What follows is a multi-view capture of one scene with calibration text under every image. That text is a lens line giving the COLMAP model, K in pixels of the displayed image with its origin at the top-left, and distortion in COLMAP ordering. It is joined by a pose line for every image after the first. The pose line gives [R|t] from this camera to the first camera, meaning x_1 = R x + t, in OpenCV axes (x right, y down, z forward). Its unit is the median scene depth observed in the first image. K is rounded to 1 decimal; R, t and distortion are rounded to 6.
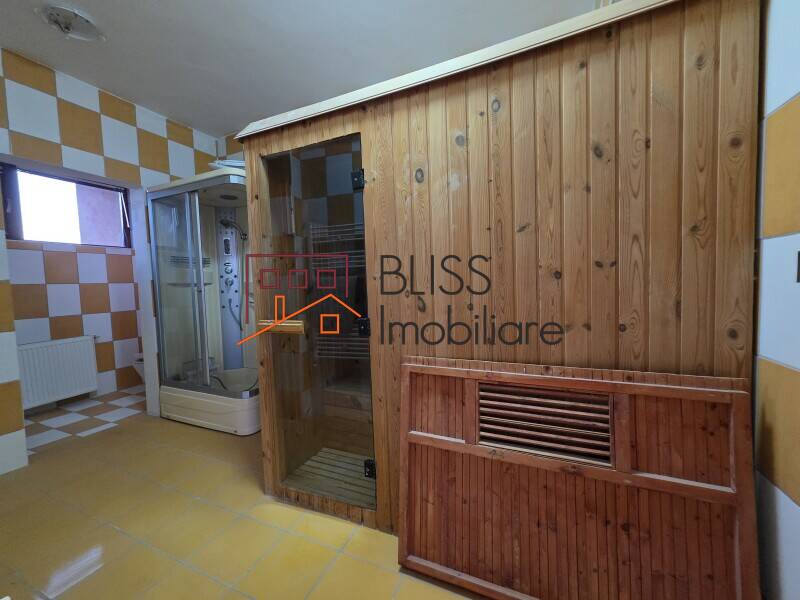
lens RADIAL K [[320.0, 0, 401.0], [0, 320.0, 300.3], [0, 0, 1]] dist [-0.000816, -0.000283]
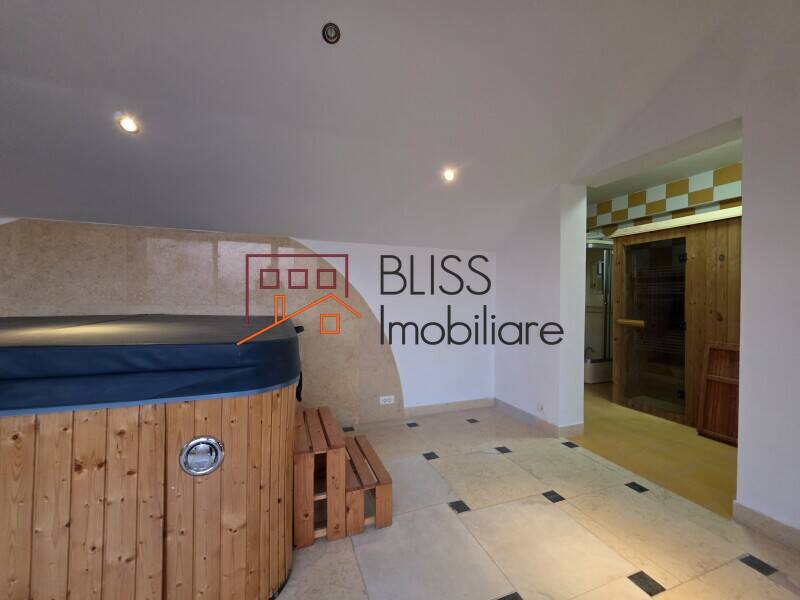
lens RADIAL K [[320.0, 0, 393.0], [0, 320.0, 297.1], [0, 0, 1]] dist [-0.000816, -0.000283]
pose [[0.688675, 0.042432, -0.723828, 0.090385], [-0.073818, 0.997202, -0.011776, 0.058276], [0.721303, 0.061542, 0.689880, -1.833911]]
